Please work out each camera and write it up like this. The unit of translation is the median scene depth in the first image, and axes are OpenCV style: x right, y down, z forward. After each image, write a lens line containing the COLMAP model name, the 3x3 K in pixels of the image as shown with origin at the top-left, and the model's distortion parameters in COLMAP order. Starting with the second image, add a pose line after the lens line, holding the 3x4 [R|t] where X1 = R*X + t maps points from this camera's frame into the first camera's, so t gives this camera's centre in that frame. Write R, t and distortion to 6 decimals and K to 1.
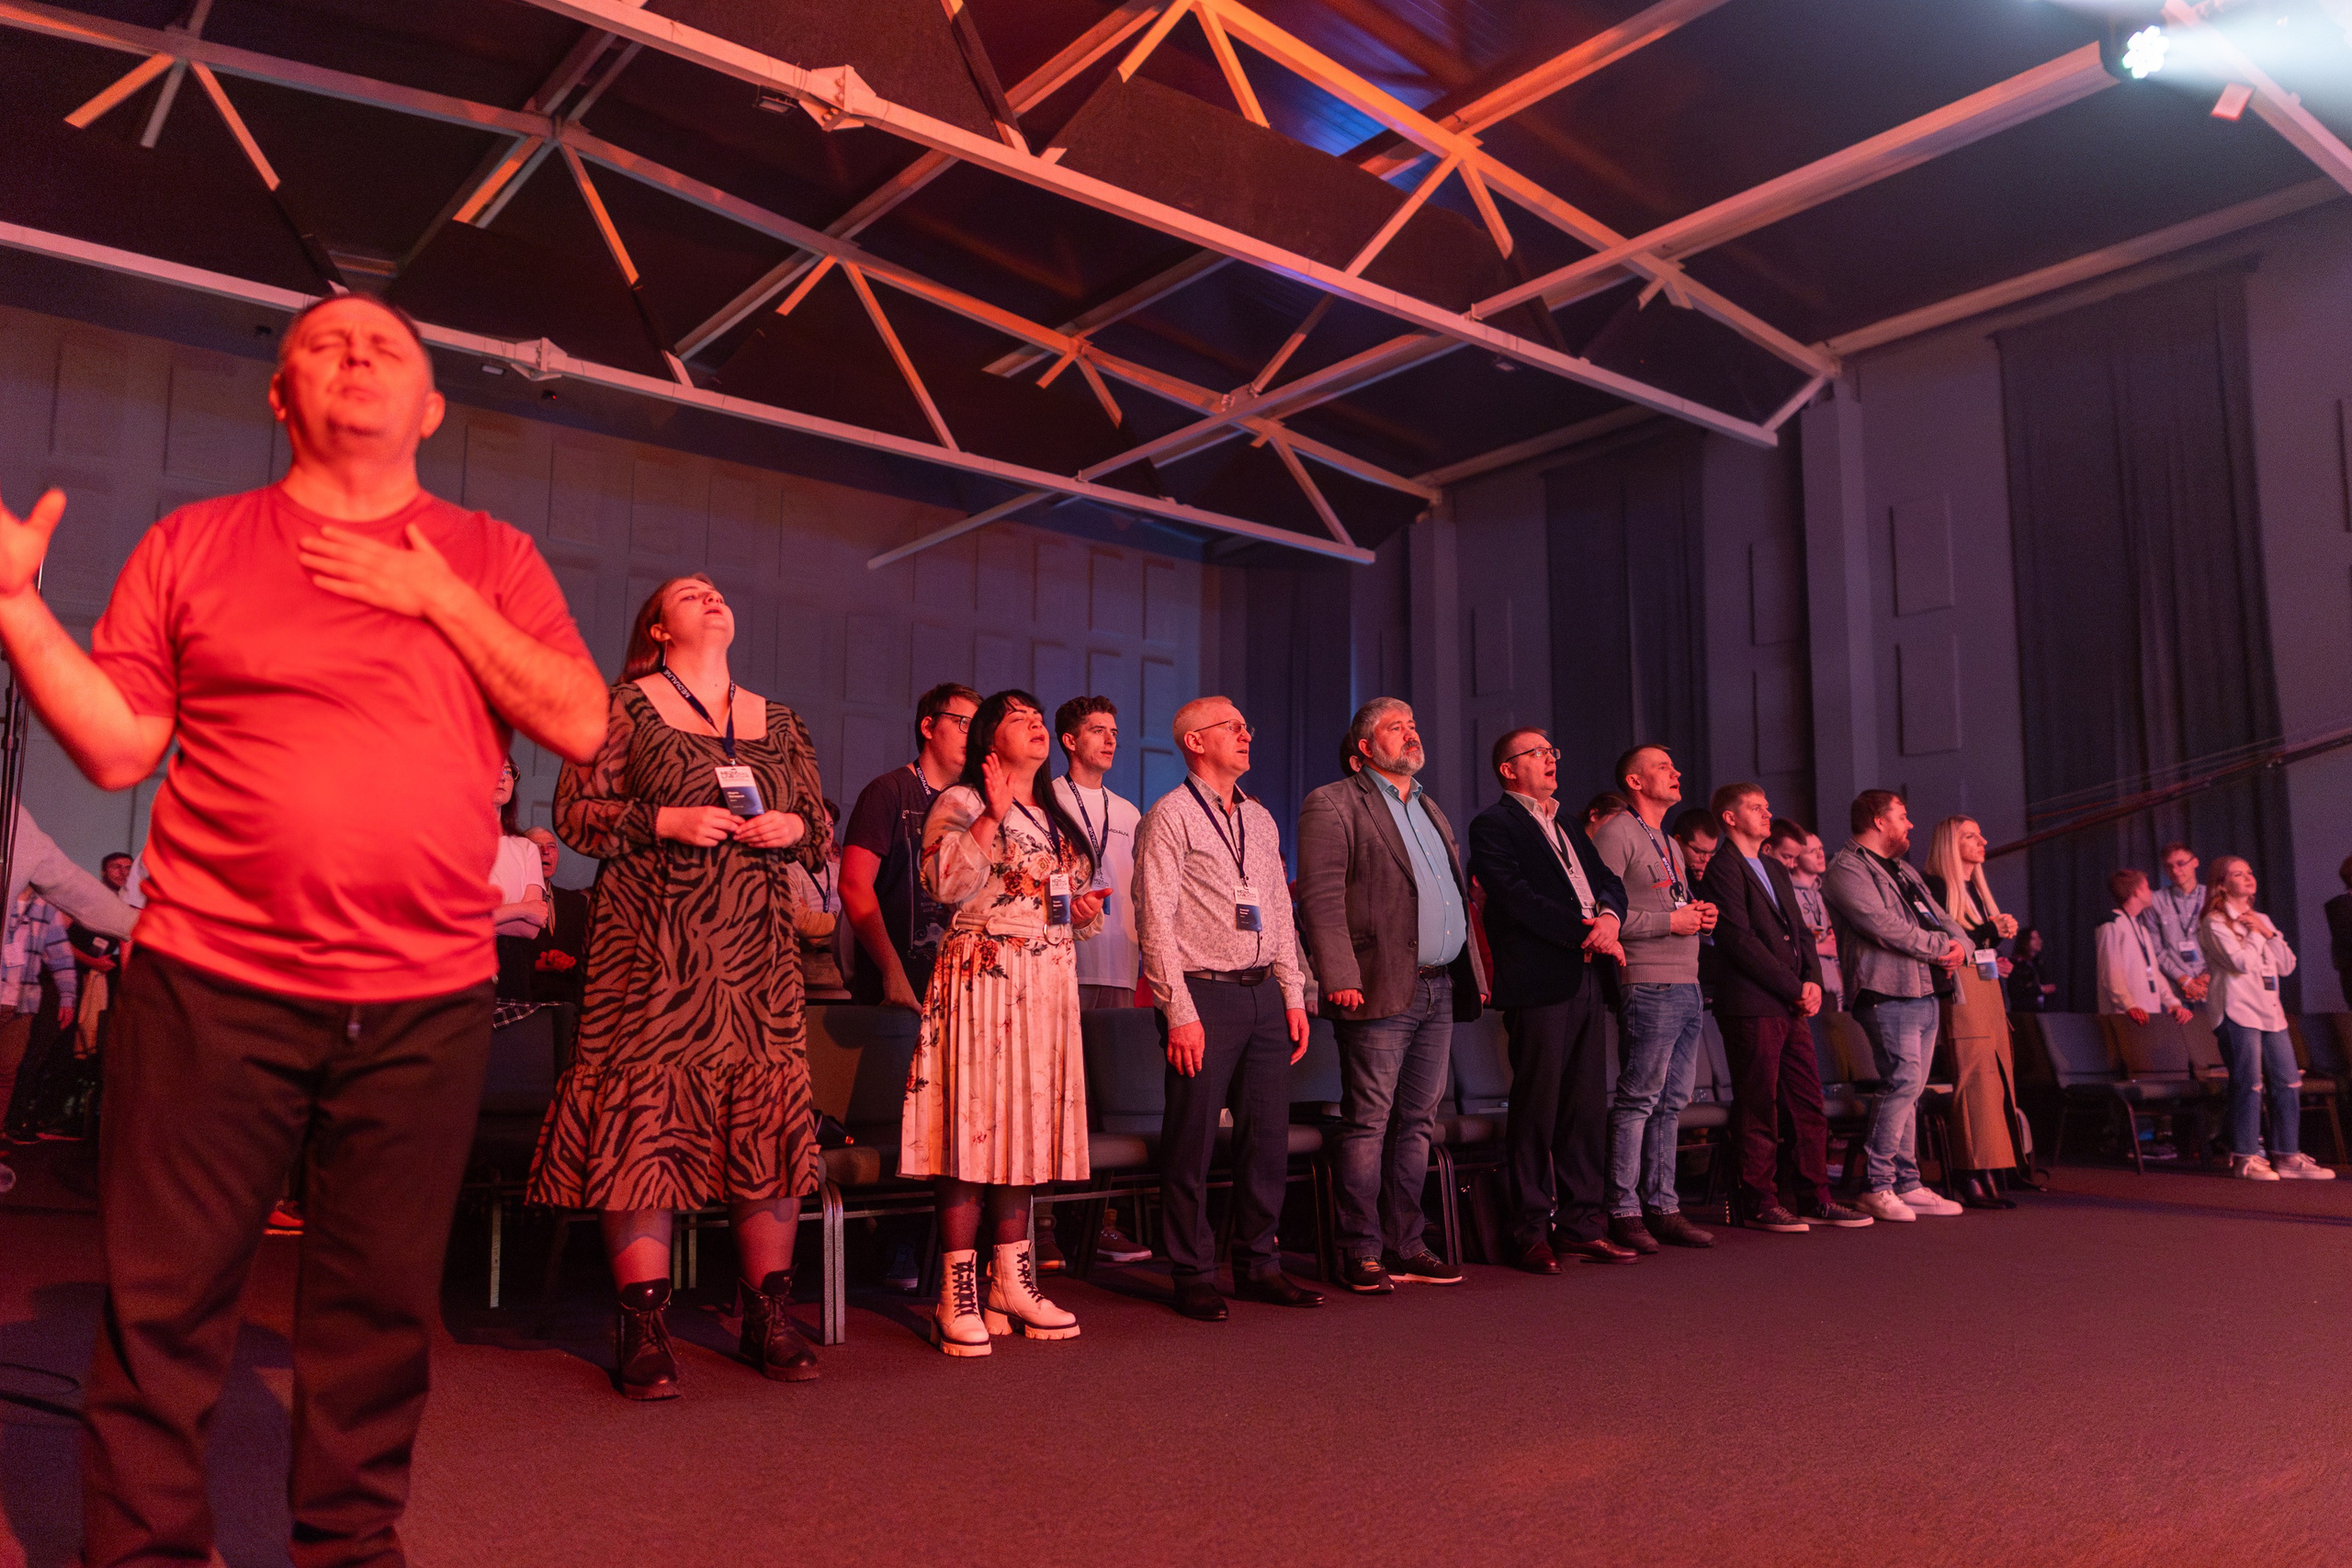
lens RADIAL K [[1772.7, 0, 1176.0], [0, 1772.7, 784.0], [0, 0, 1]] dist [-0.039756, -0.000453]
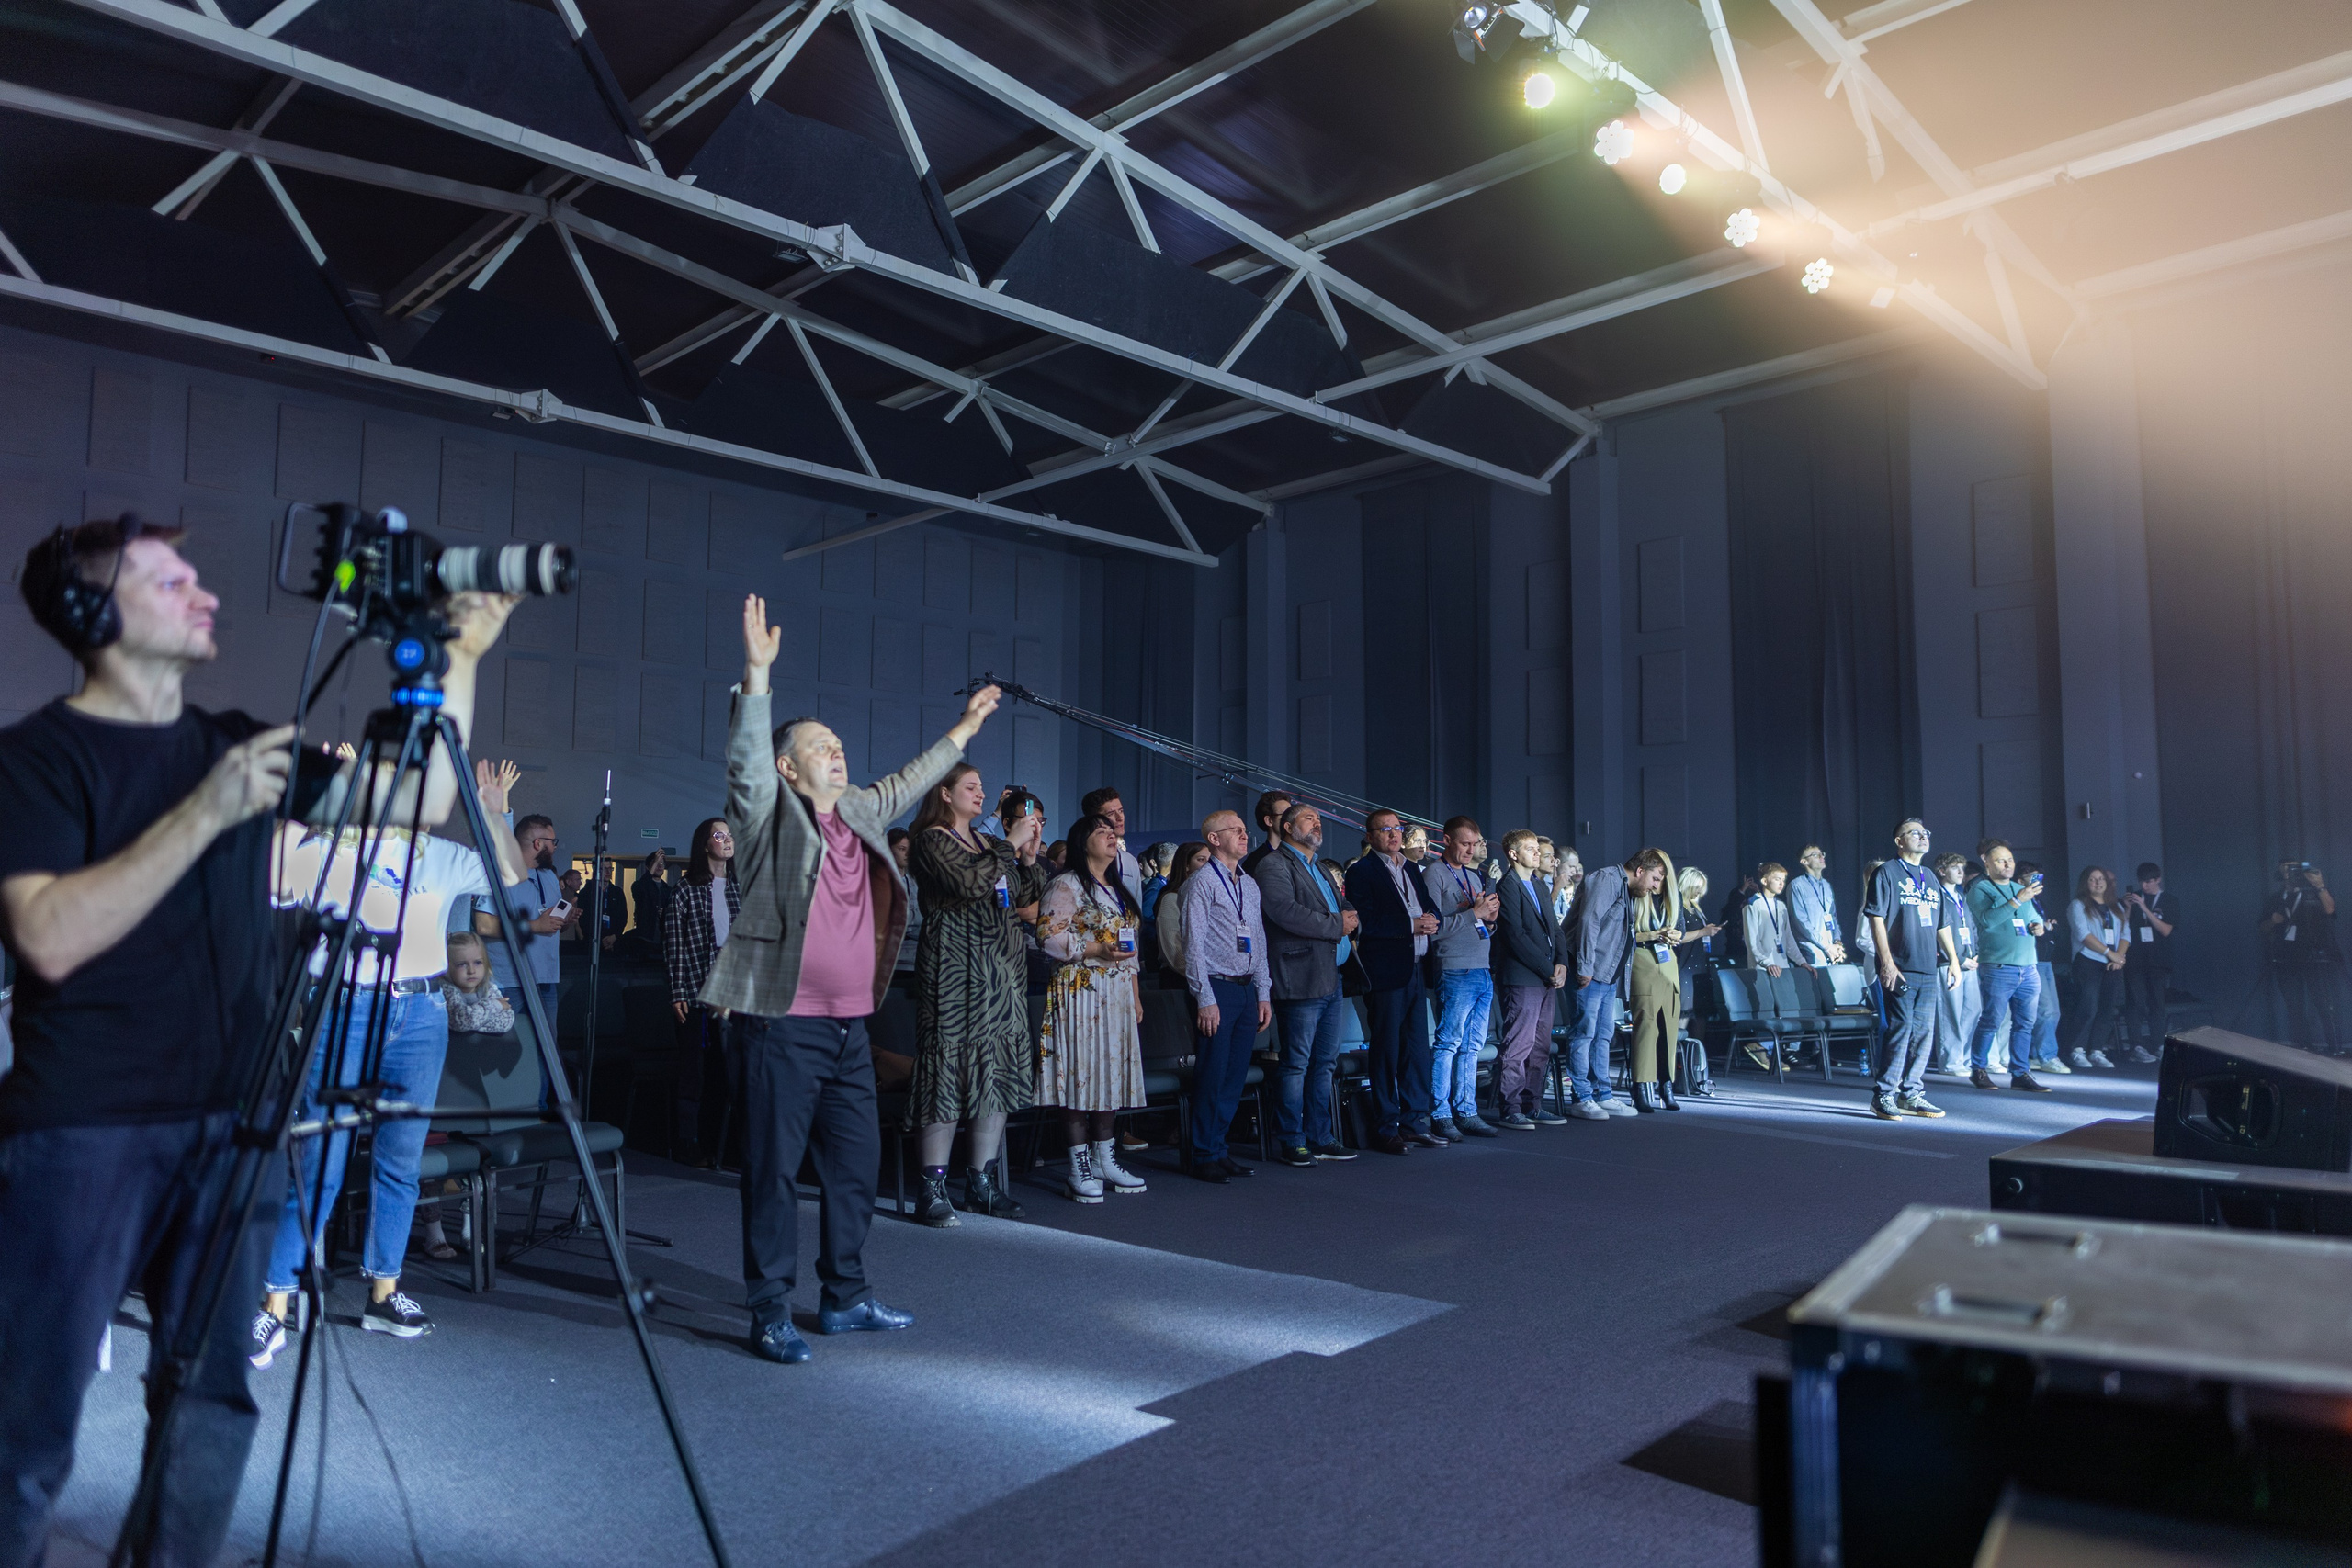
lens RADIAL K [[1608.8, 0, 1176.0], [0, 1608.8, 784.0], [0, 0, 1]] dist [-0.034379, 0.000872]
pose [[0.994698, 0.009491, 0.102397, -0.042220], [-0.013510, 0.999162, 0.038628, -0.034105], [-0.101945, -0.039806, 0.993993, -0.126357]]
